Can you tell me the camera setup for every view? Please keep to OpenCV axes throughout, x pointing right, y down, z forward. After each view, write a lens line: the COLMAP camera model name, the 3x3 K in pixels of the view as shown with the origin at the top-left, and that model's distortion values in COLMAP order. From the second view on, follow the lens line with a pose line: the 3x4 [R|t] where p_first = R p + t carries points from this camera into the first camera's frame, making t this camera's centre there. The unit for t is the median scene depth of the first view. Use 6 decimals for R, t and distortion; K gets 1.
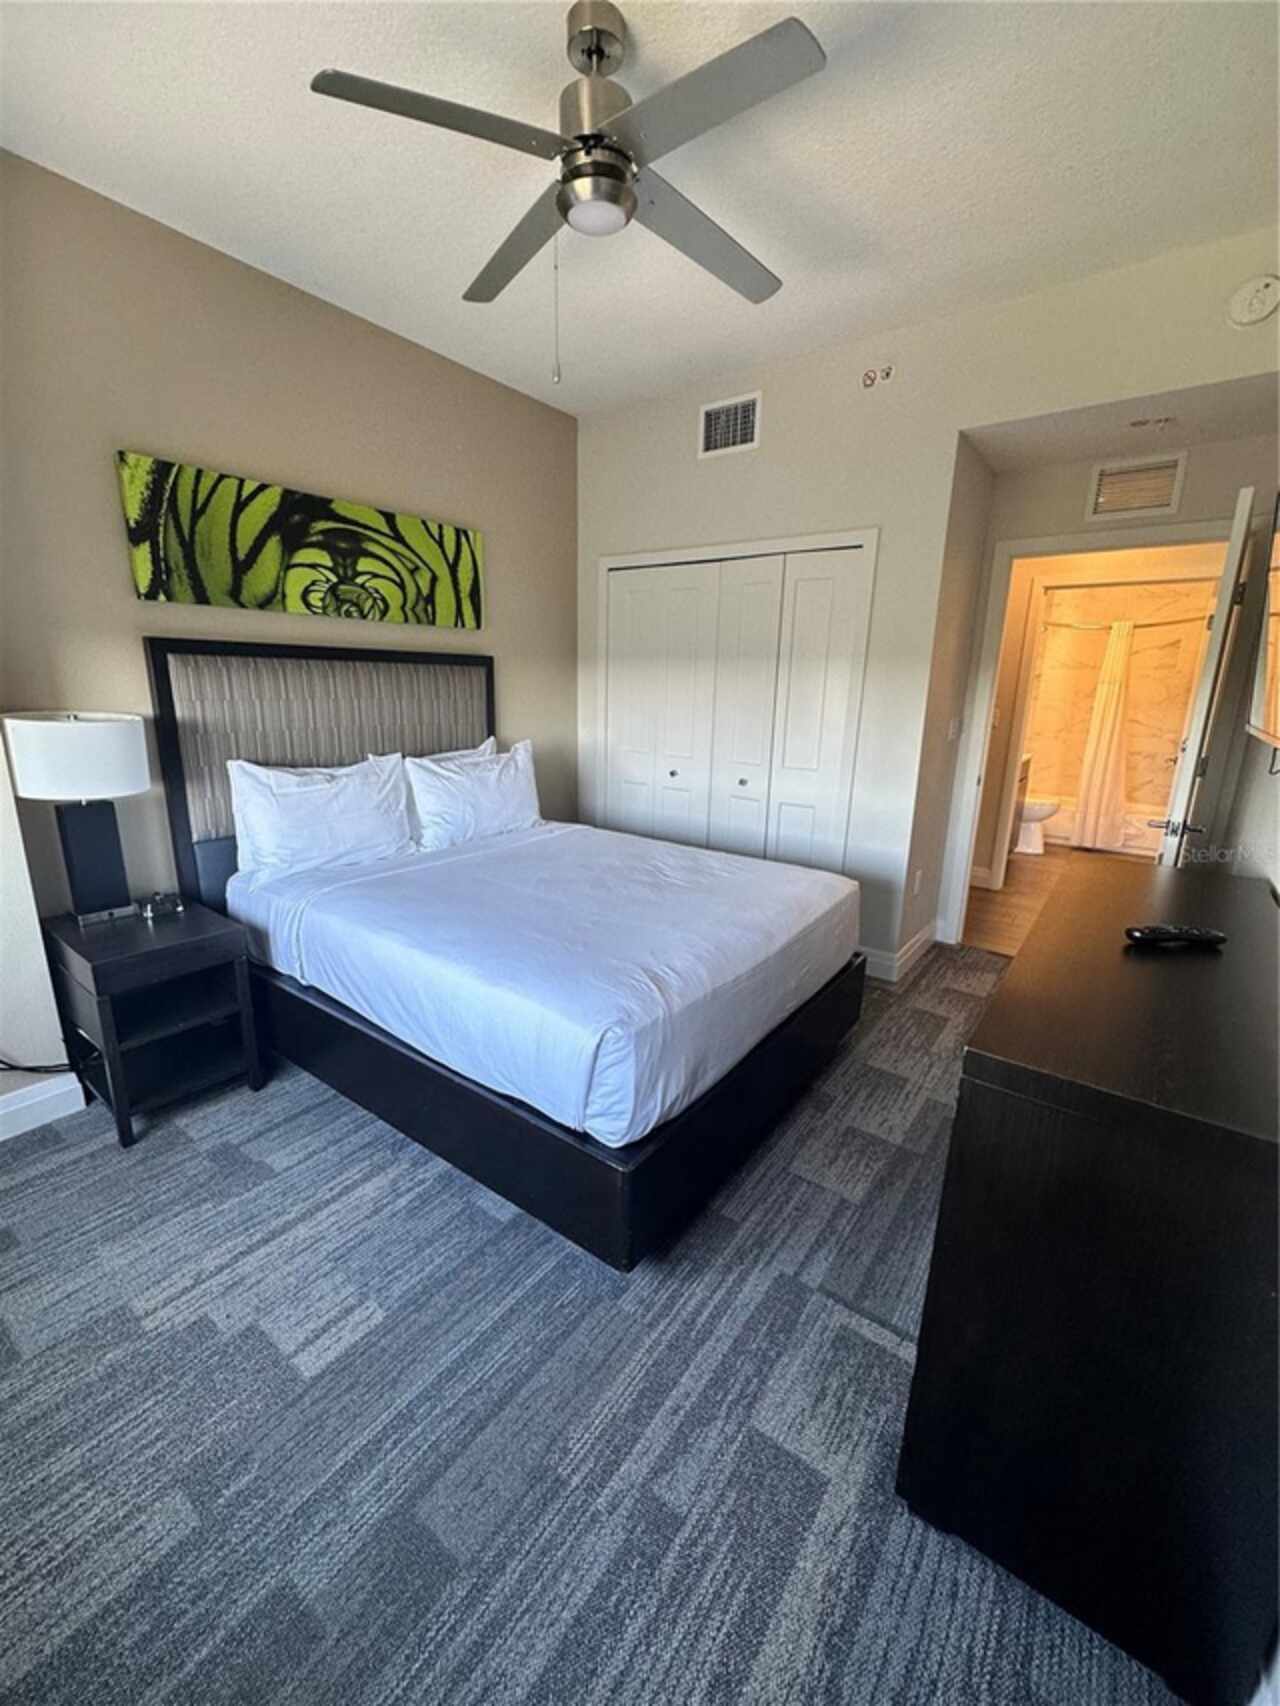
lens RADIAL K [[685.1, 0, 640.0], [0, 685.1, 853.0], [0, 0, 1]] dist [-0.000484, 0.000011]
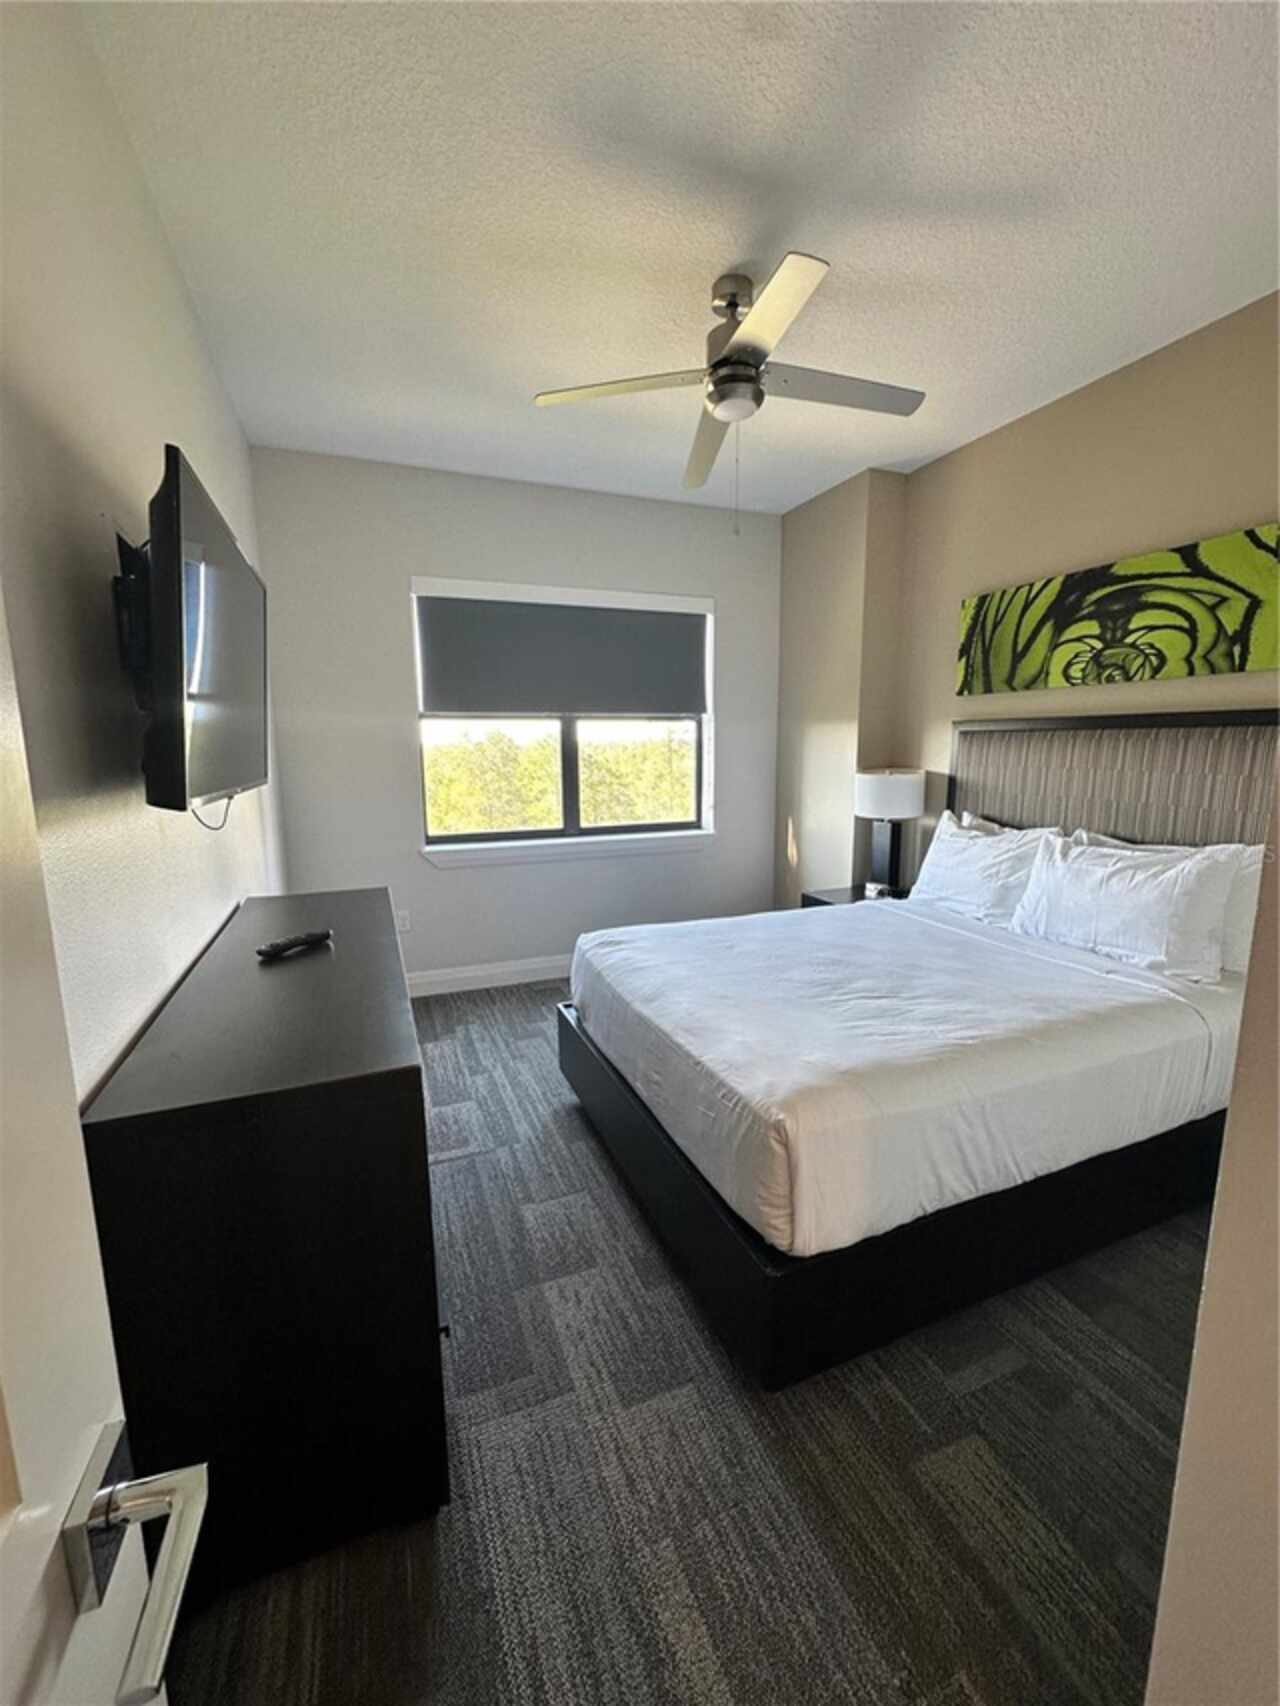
lens RADIAL K [[685.1, 0, 640.0], [0, 685.1, 853.0], [0, 0, 1]] dist [-0.000484, 0.000011]
pose [[-0.522907, 0.118264, -0.844146, 0.755299], [-0.210703, 0.941661, 0.262447, -0.251047], [0.825938, 0.315099, -0.467482, 1.040570]]
